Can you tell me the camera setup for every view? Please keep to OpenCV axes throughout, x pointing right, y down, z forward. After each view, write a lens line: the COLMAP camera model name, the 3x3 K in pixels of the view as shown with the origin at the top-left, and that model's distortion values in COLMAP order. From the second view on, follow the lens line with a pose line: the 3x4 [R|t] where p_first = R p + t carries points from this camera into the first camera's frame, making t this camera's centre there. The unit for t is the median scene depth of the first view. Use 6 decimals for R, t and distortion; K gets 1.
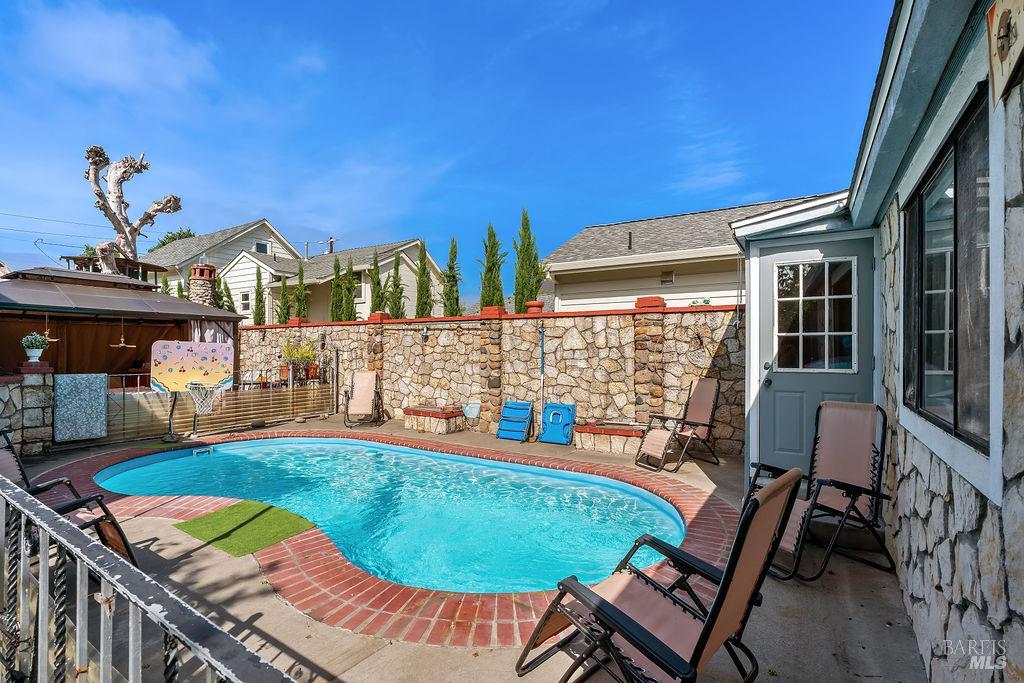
lens RADIAL K [[473.5, 0, 510.4], [0, 473.5, 347.9], [0, 0, 1]] dist [-0.004875, 0.002501]
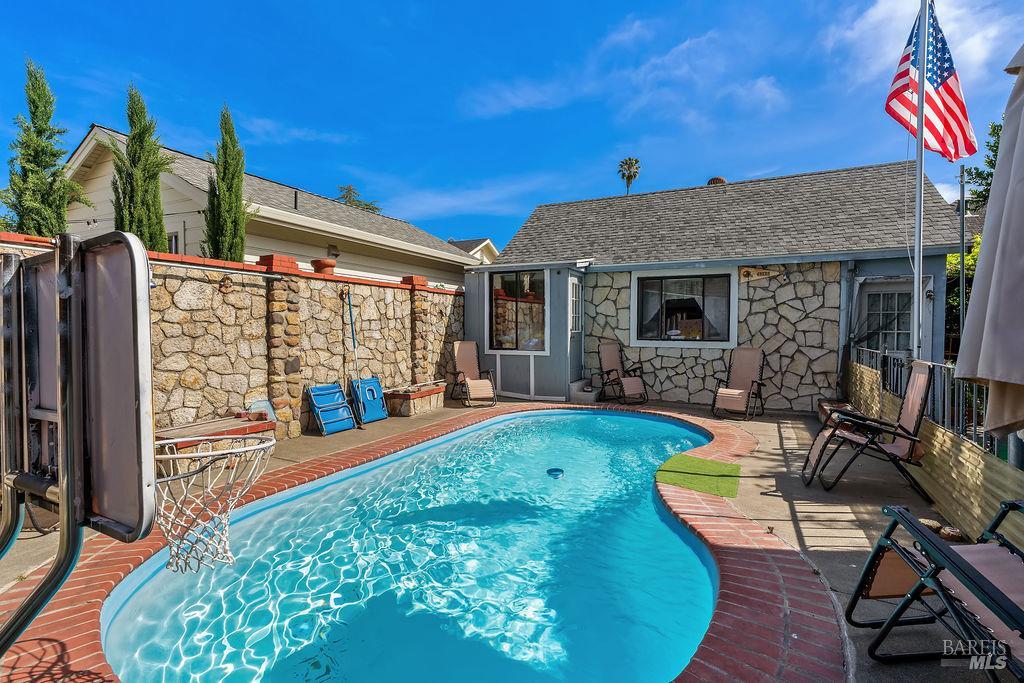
lens RADIAL K [[473.5, 0, 519.4], [0, 473.5, 342.0], [0, 0, 1]] dist [-0.004875, 0.002501]
pose [[-0.107261, -0.031537, 0.993731, -0.840956], [-0.004990, 0.999501, 0.031182, 0.016347], [-0.994218, -0.001614, -0.107365, 0.803138]]
